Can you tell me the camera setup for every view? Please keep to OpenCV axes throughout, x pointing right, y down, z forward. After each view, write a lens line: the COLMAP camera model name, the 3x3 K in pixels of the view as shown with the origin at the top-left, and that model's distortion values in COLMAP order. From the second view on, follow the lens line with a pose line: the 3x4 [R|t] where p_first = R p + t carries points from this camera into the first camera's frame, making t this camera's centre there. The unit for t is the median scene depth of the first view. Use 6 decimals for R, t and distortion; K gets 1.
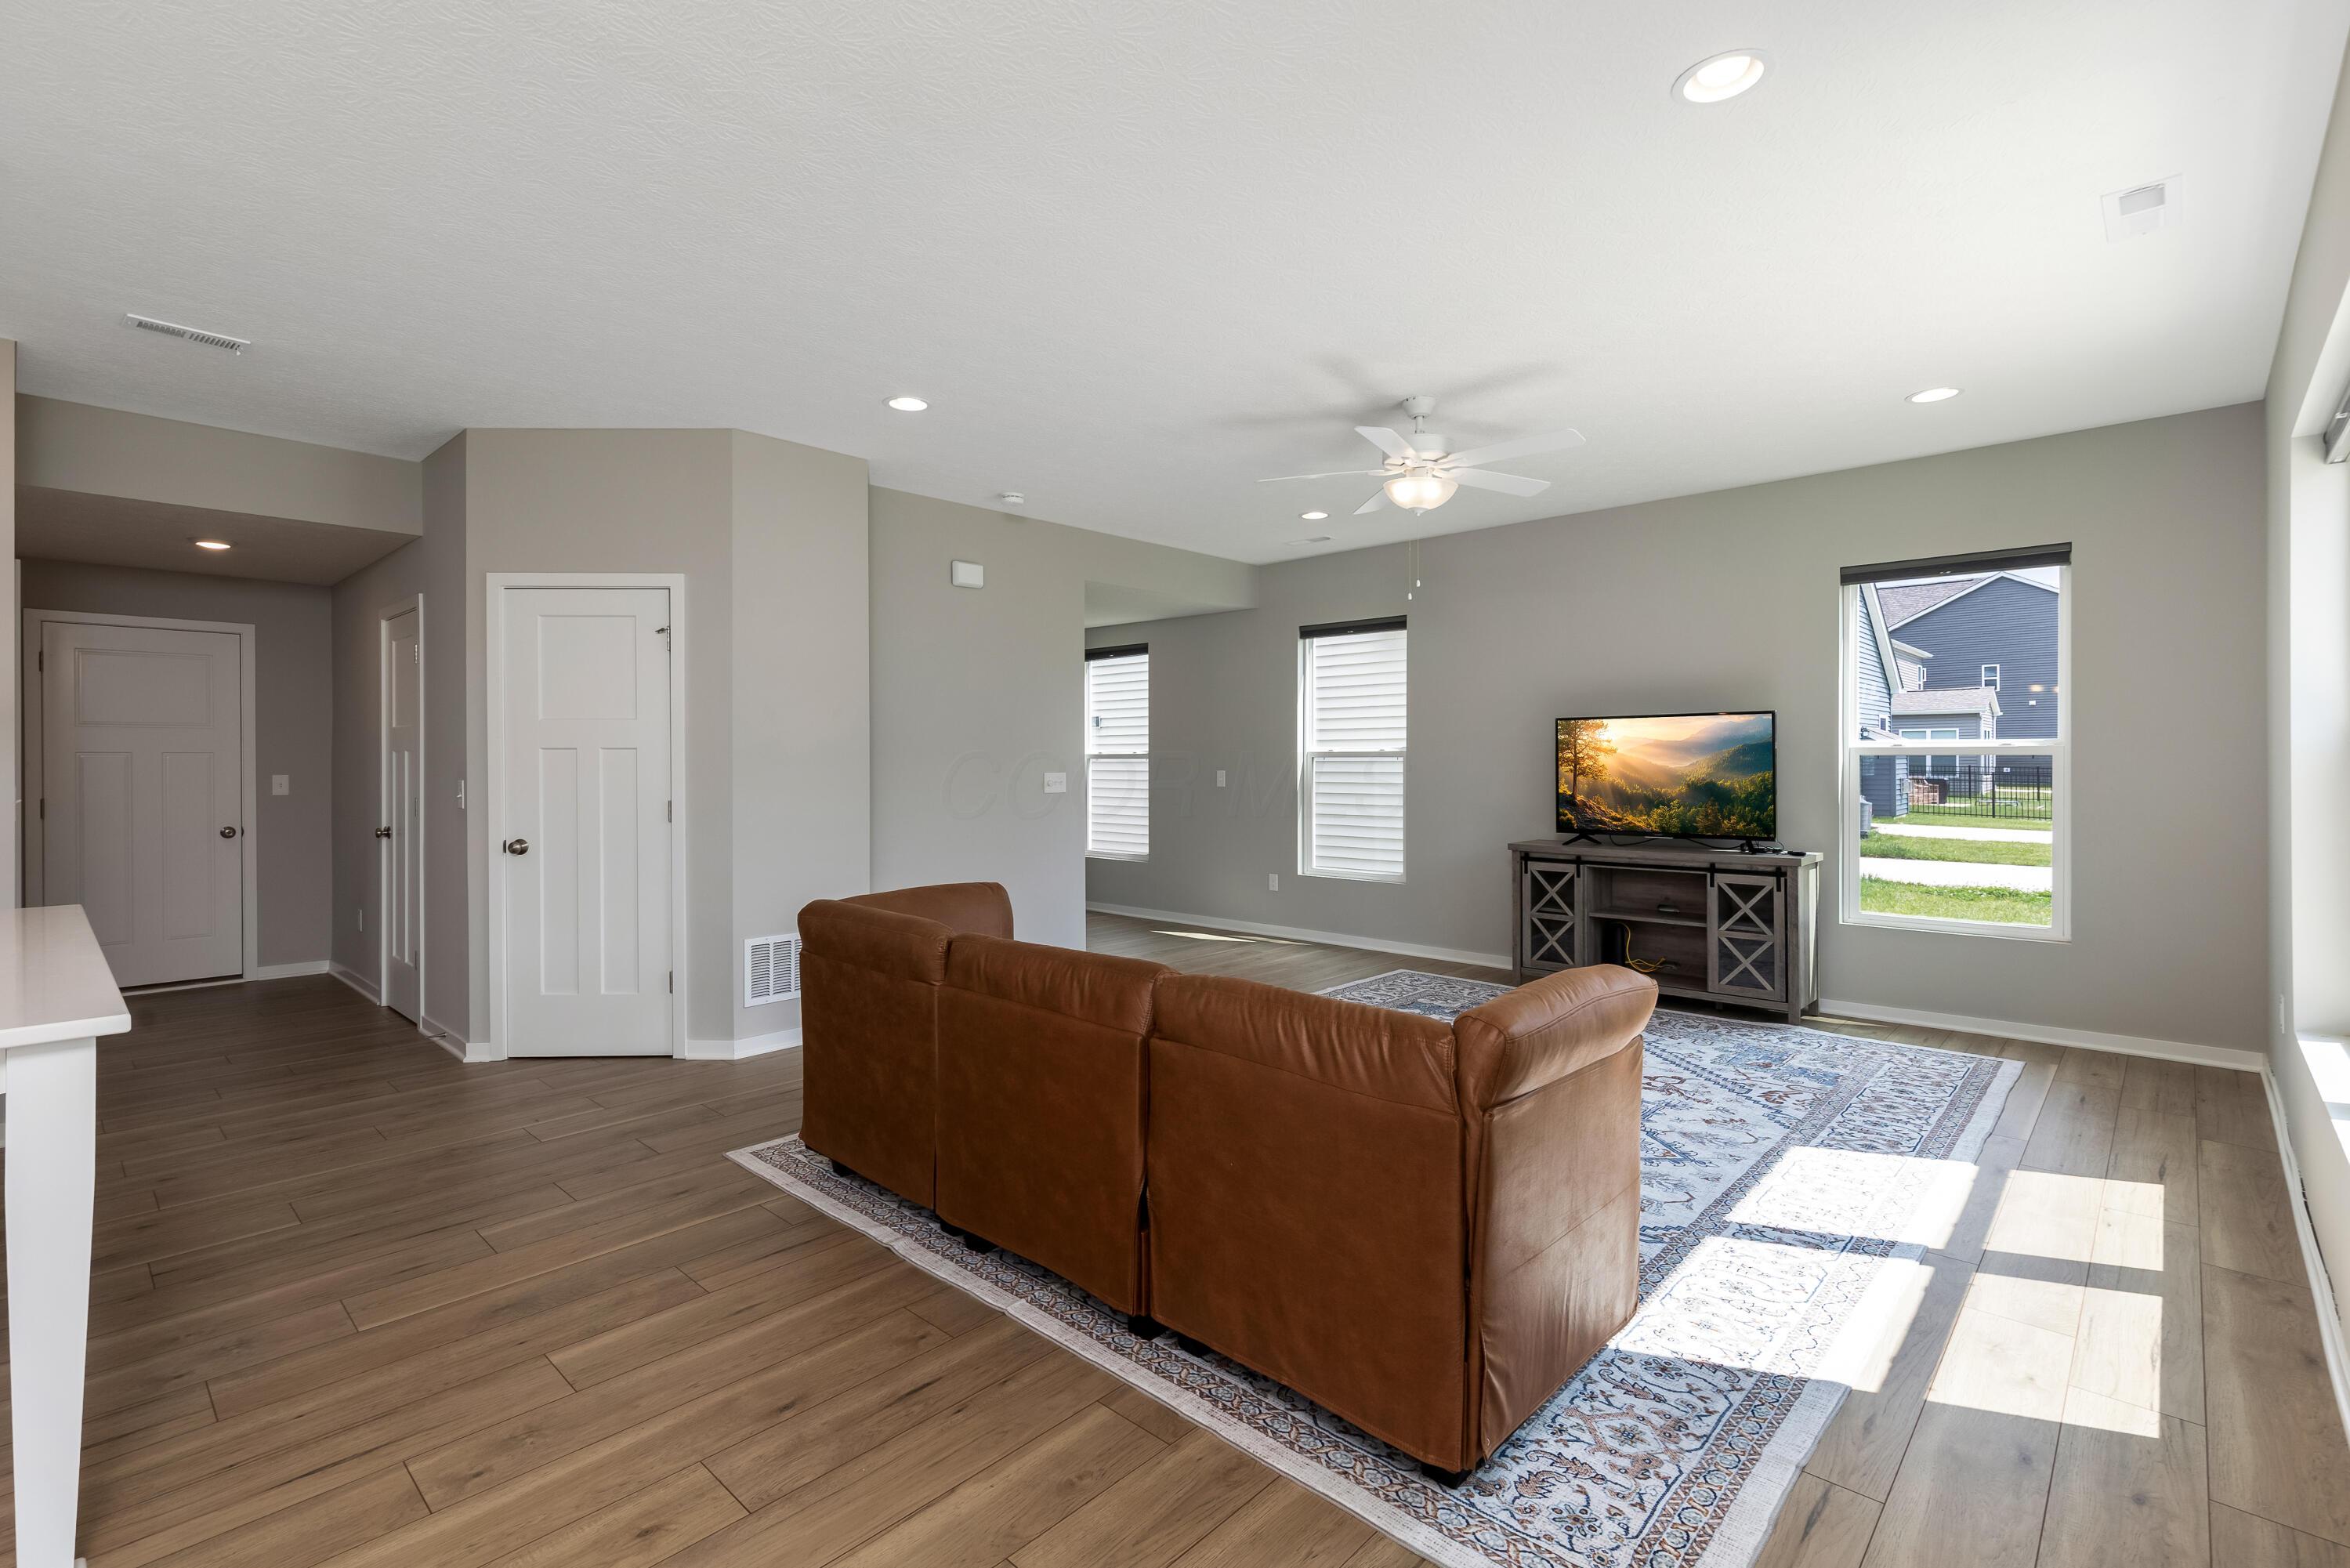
lens RADIAL K [[1070.1, 0, 1152.8], [0, 1070.1, 746.6], [0, 0, 1]] dist [0.001737, 0.001247]
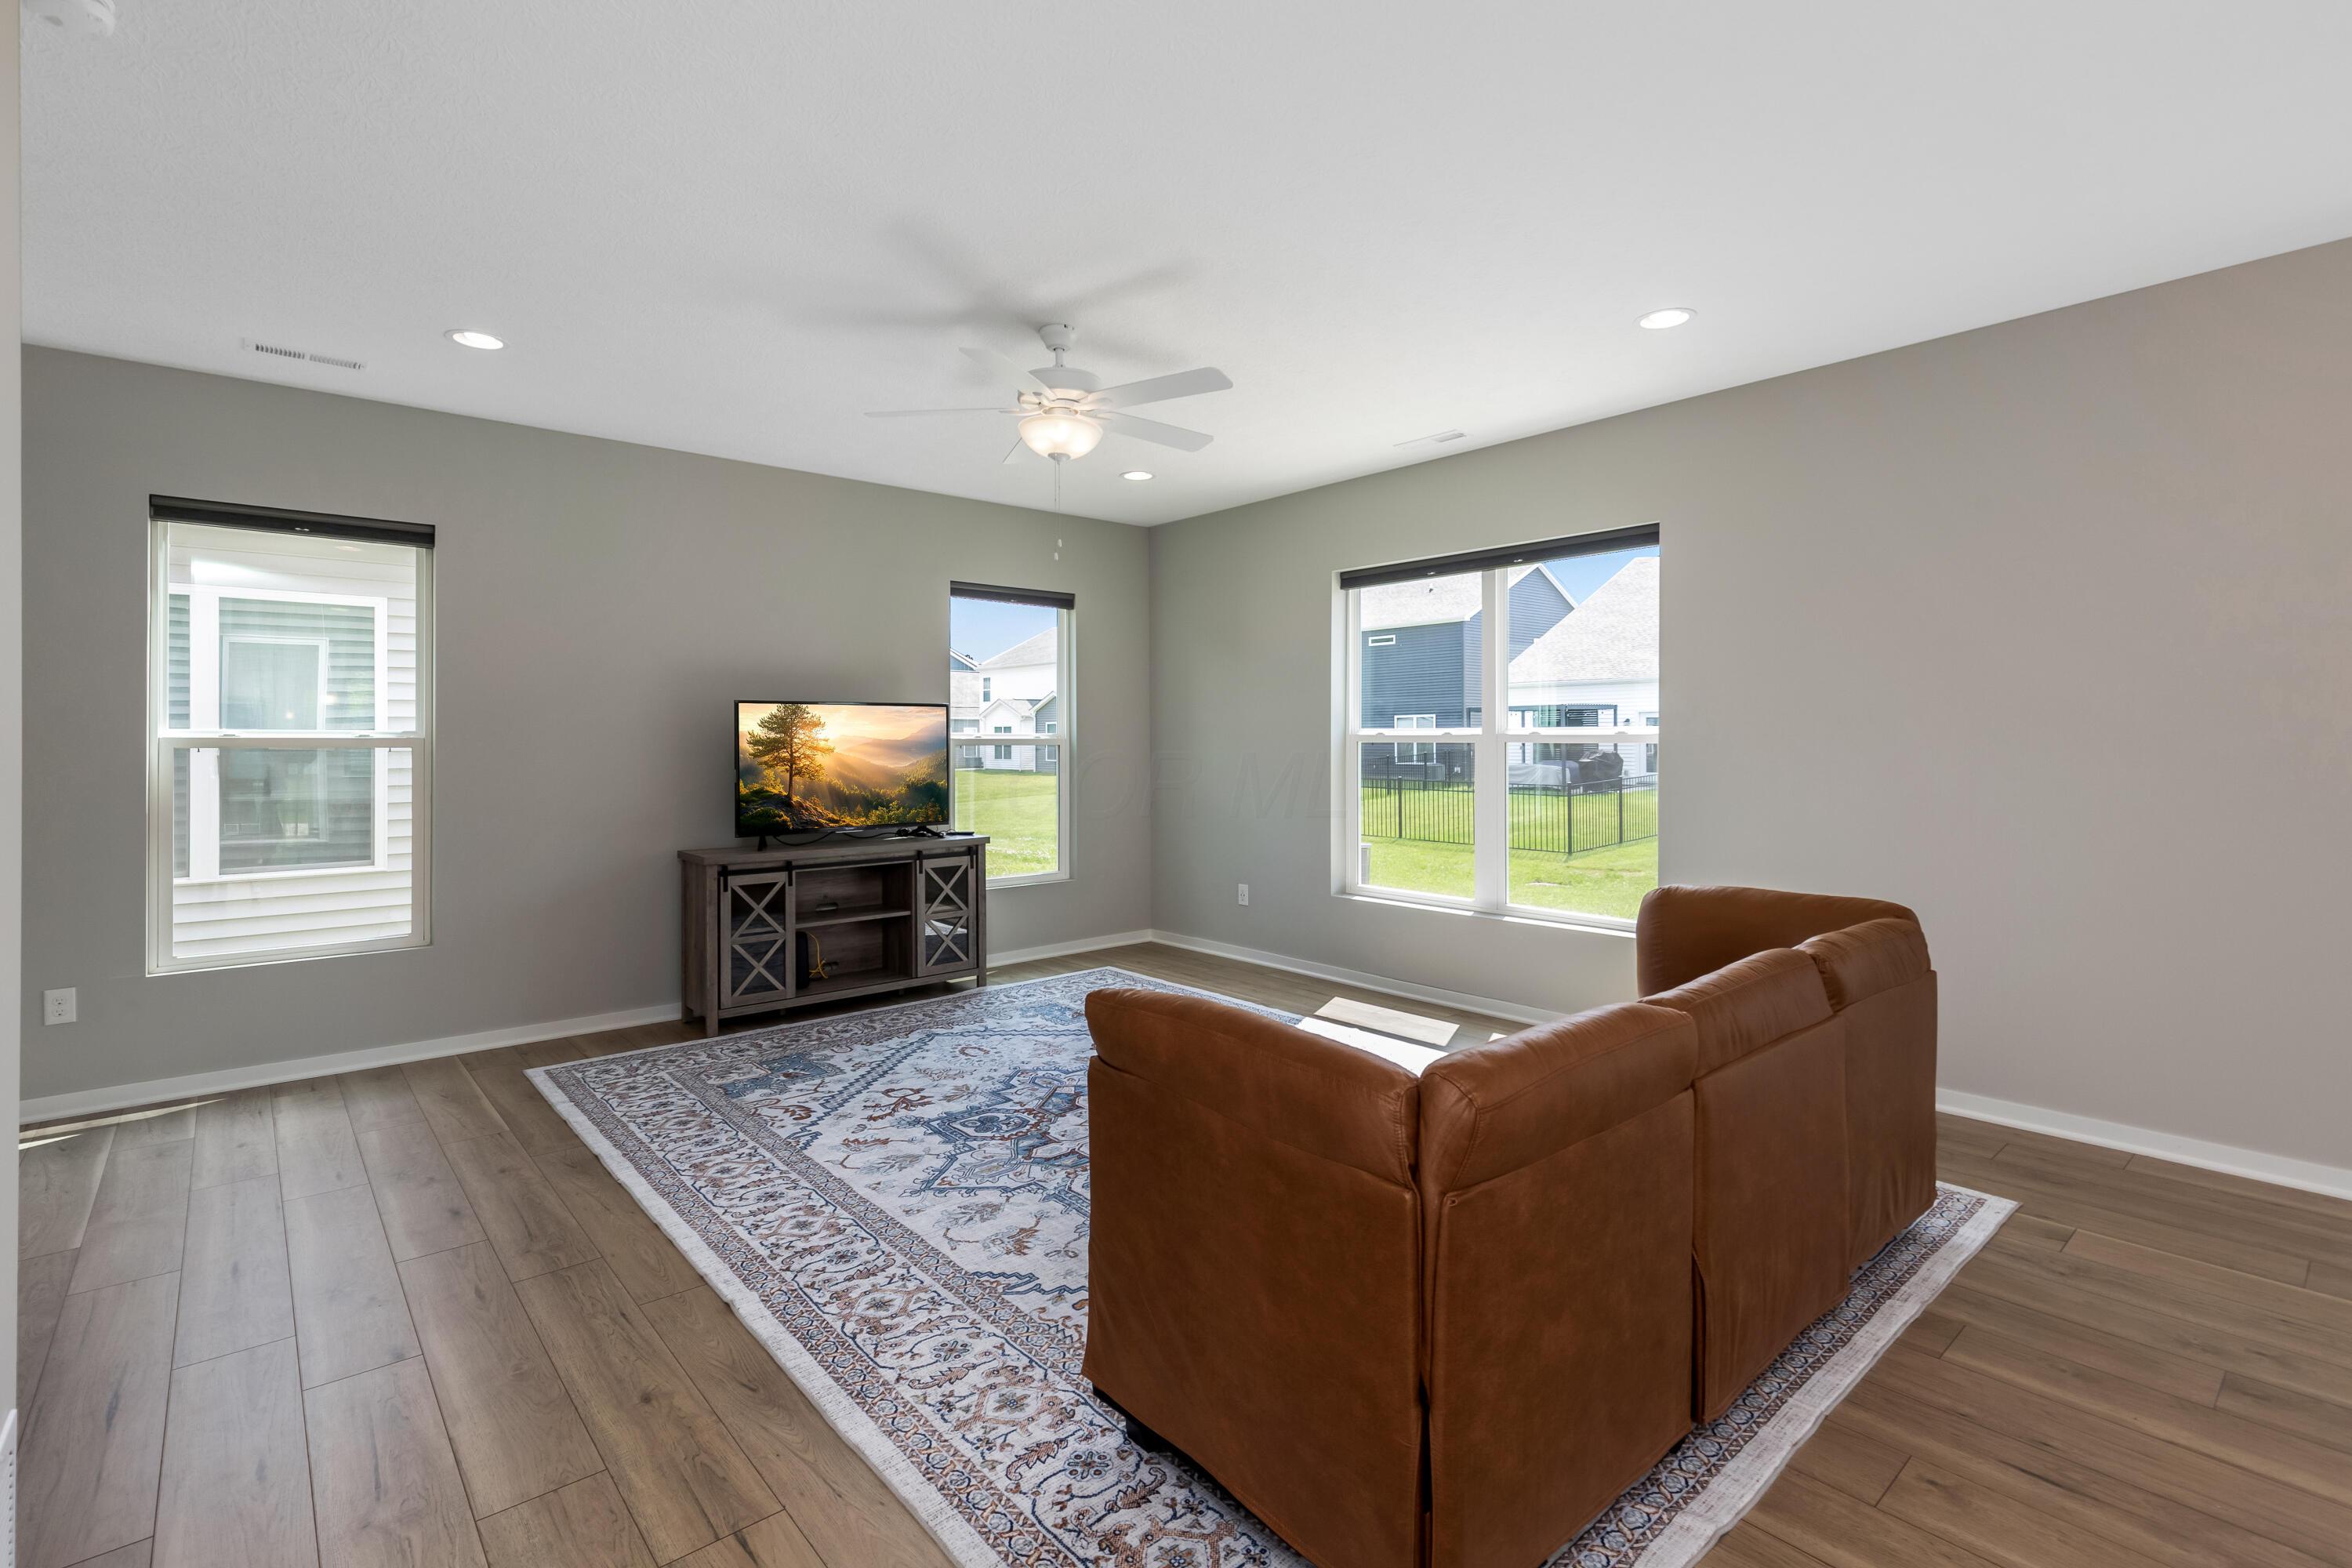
lens RADIAL K [[1071.0, 0, 1153.8], [0, 1071.0, 746.5], [0, 0, 1]] dist [0.001737, 0.001247]
pose [[0.102603, -0.000748, 0.994722, -0.433798], [-0.008281, 0.999964, 0.001606, 0.005149], [-0.994688, -0.008402, 0.102593, 0.610919]]
